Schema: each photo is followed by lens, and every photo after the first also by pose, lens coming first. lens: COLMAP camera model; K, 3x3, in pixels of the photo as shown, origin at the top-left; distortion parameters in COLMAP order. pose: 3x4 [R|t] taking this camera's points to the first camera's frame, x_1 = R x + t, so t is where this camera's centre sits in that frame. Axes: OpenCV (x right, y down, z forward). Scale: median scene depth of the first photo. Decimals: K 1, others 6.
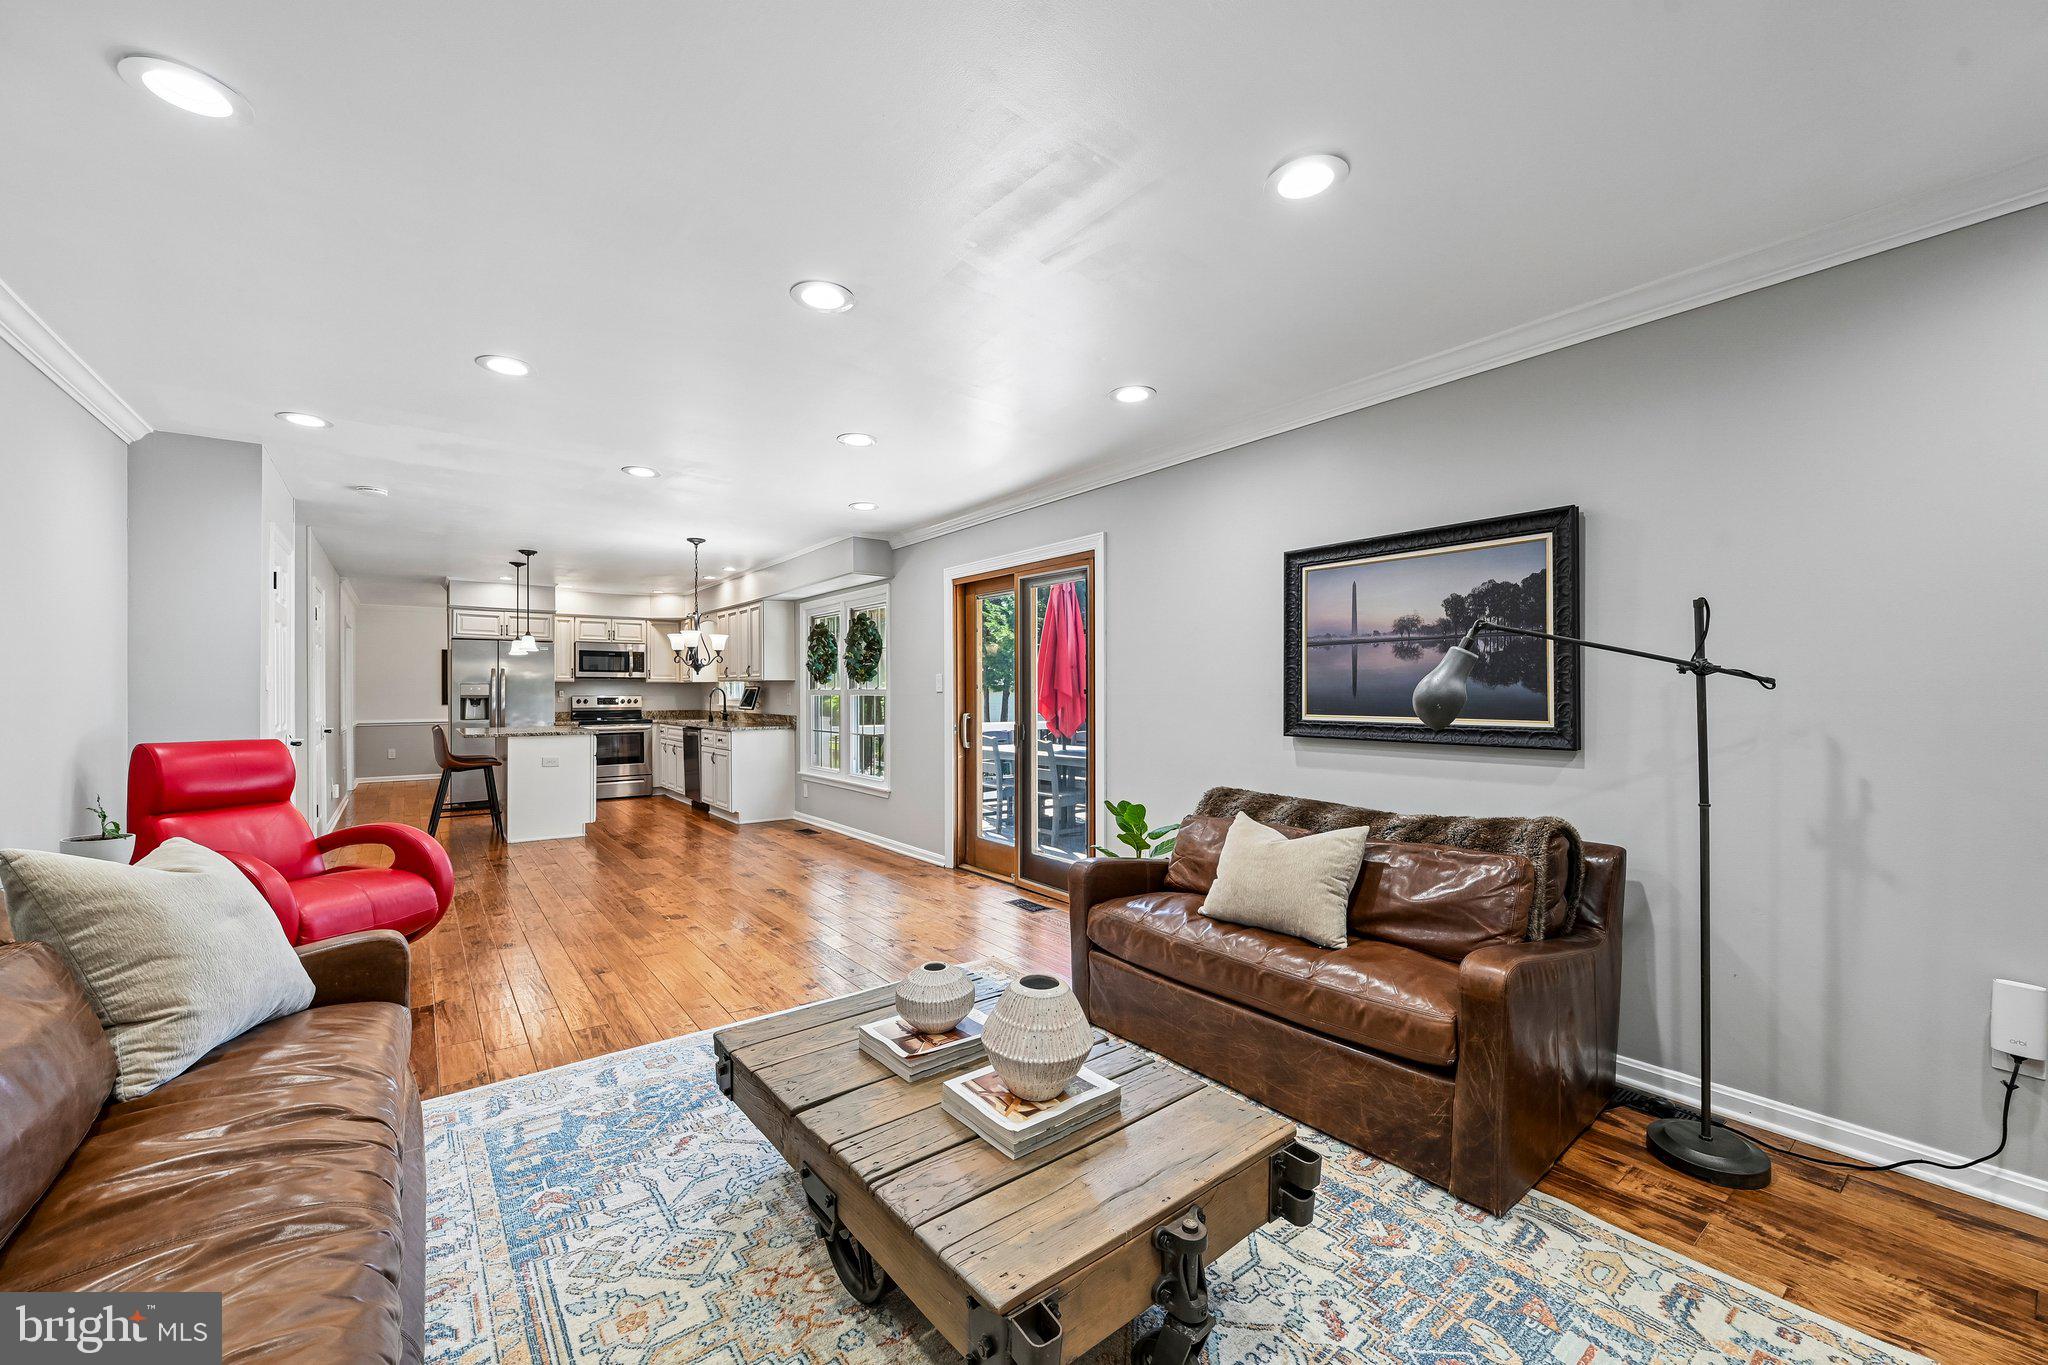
lens RADIAL K [[806.7, 0, 1040.5], [0, 806.7, 685.5], [0, 0, 1]] dist [0.000929, 0.000198]
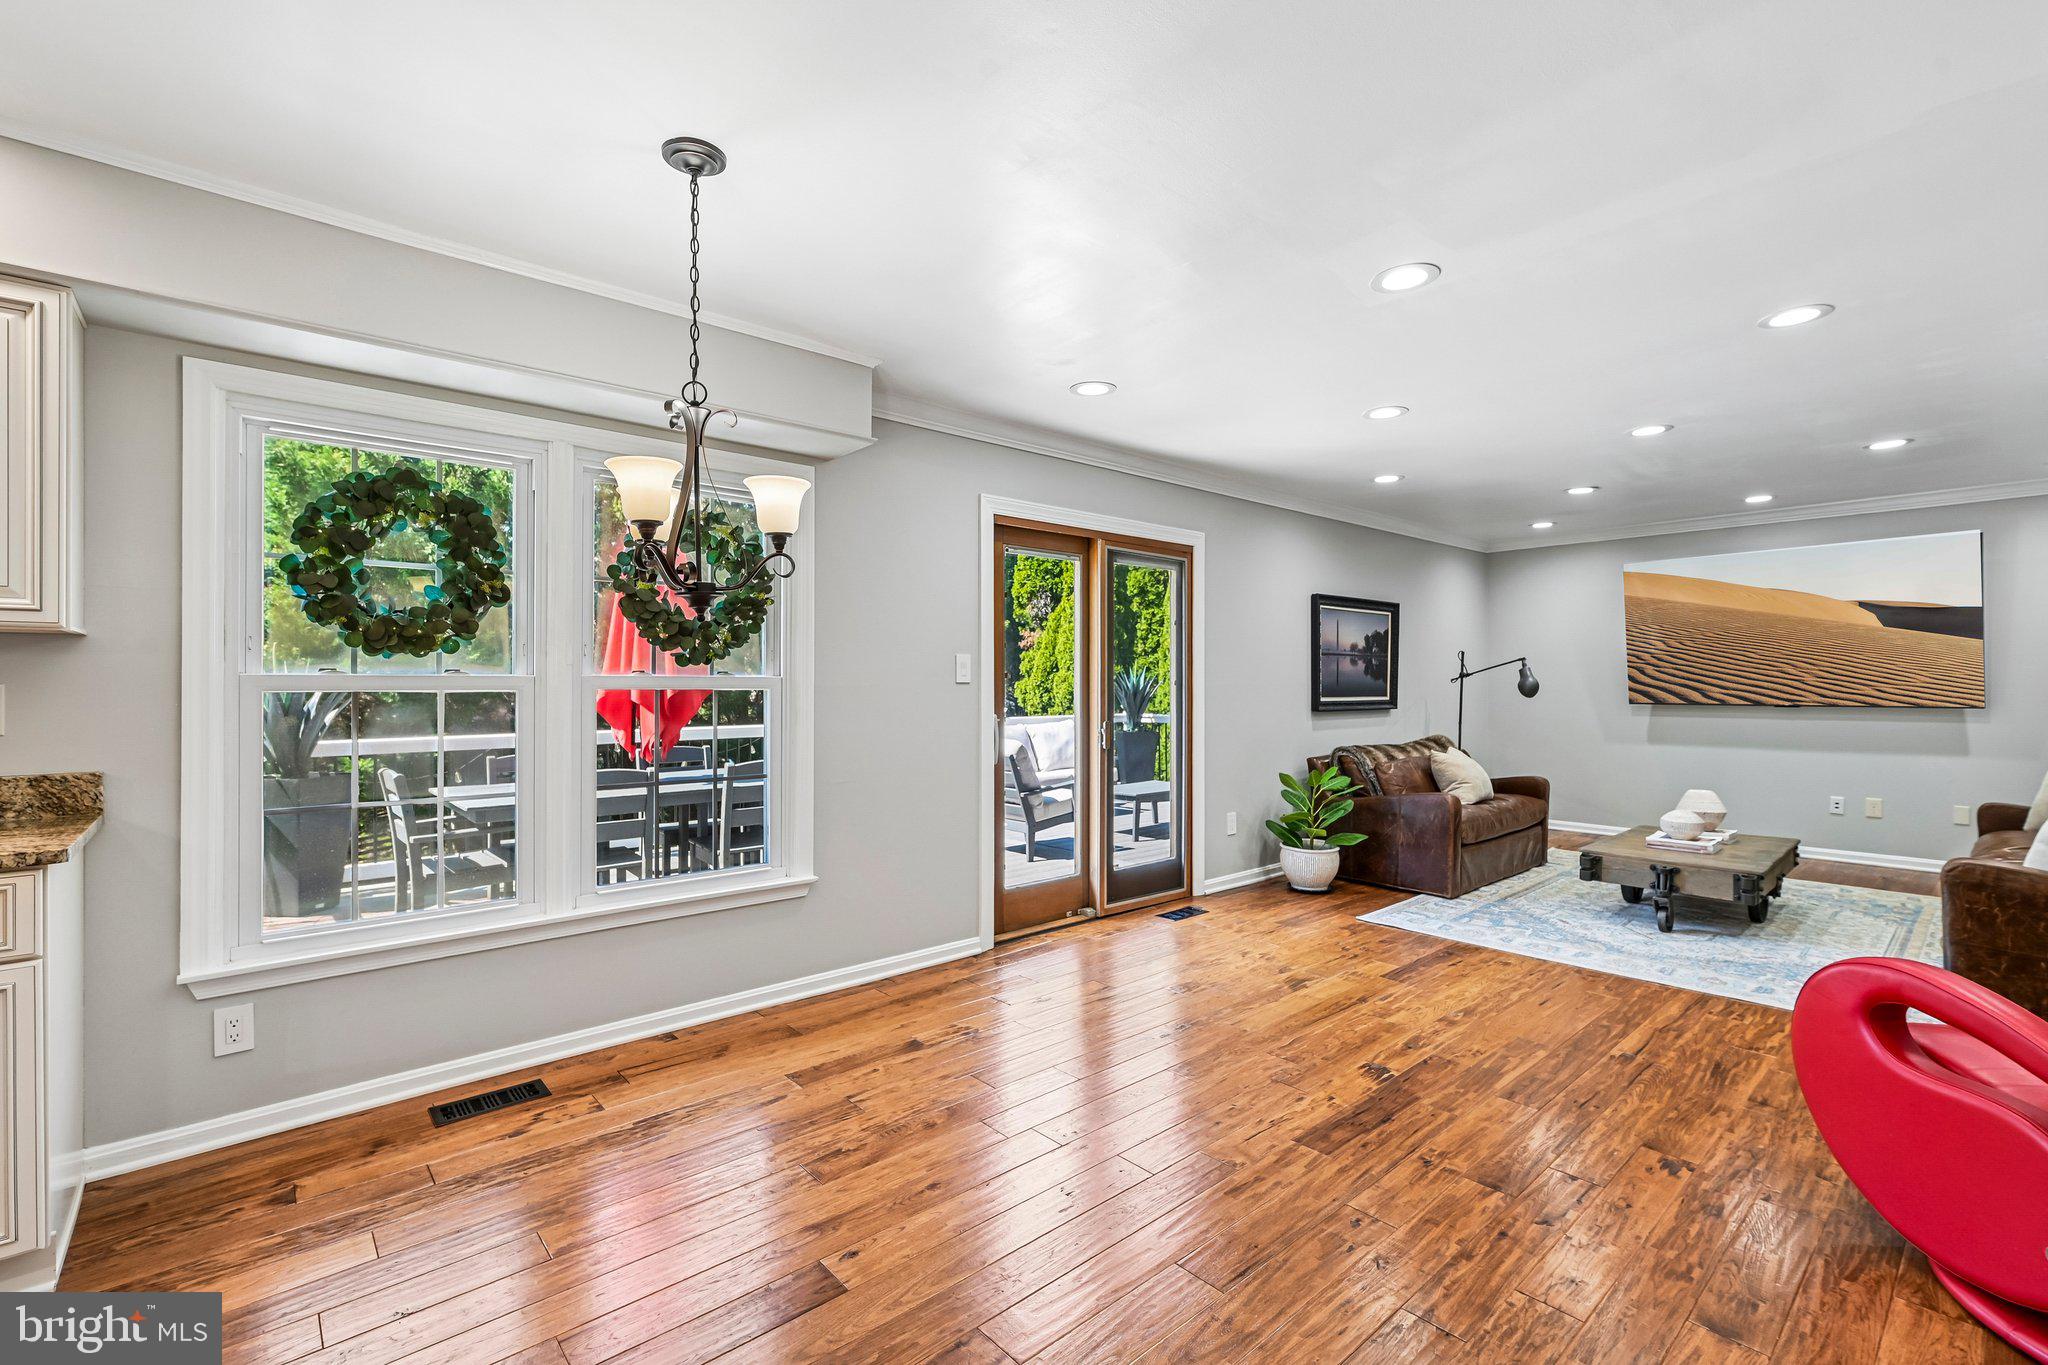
lens RADIAL K [[896.9, 0, 1031.9], [0, 896.9, 678.4], [0, 0, 1]] dist [-0.002522, -0.000449]
pose [[-0.058983, 0.008630, 0.998222, -0.644931], [-0.006259, 0.999940, -0.009015, 0.007957], [-0.998239, -0.006780, -0.058926, 0.767441]]
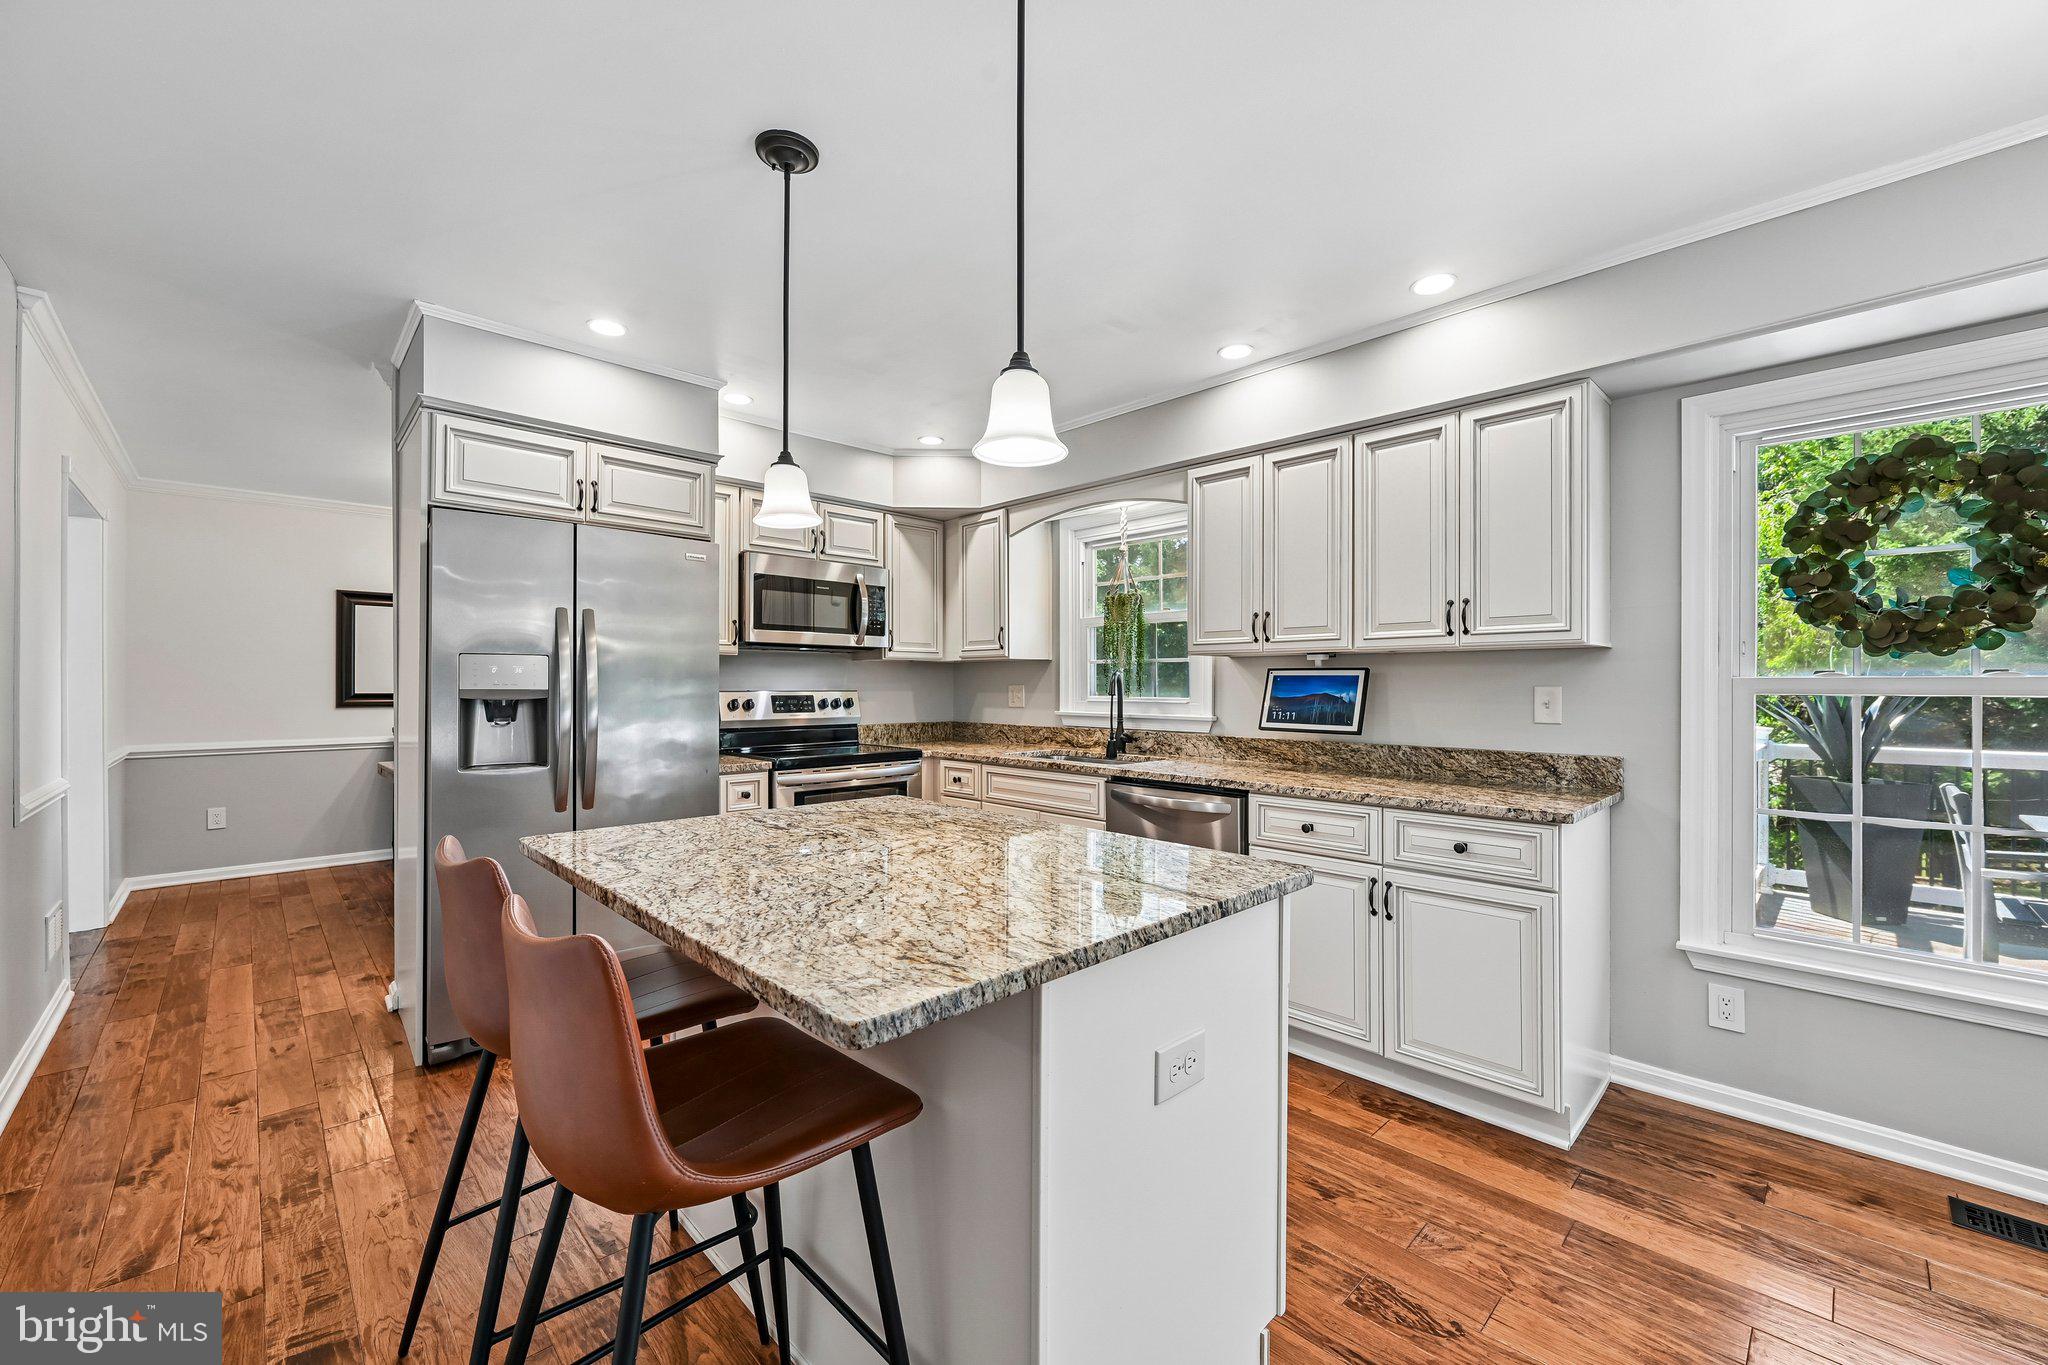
lens RADIAL K [[806.7, 0, 1040.5], [0, 806.7, 685.5], [0, 0, 1]] dist [0.000929, 0.000198]
pose [[0.993374, 0.005293, 0.114805, -0.601685], [-0.006157, 0.999955, 0.007171, 0.007695], [-0.114762, -0.007831, 0.993362, 0.753386]]
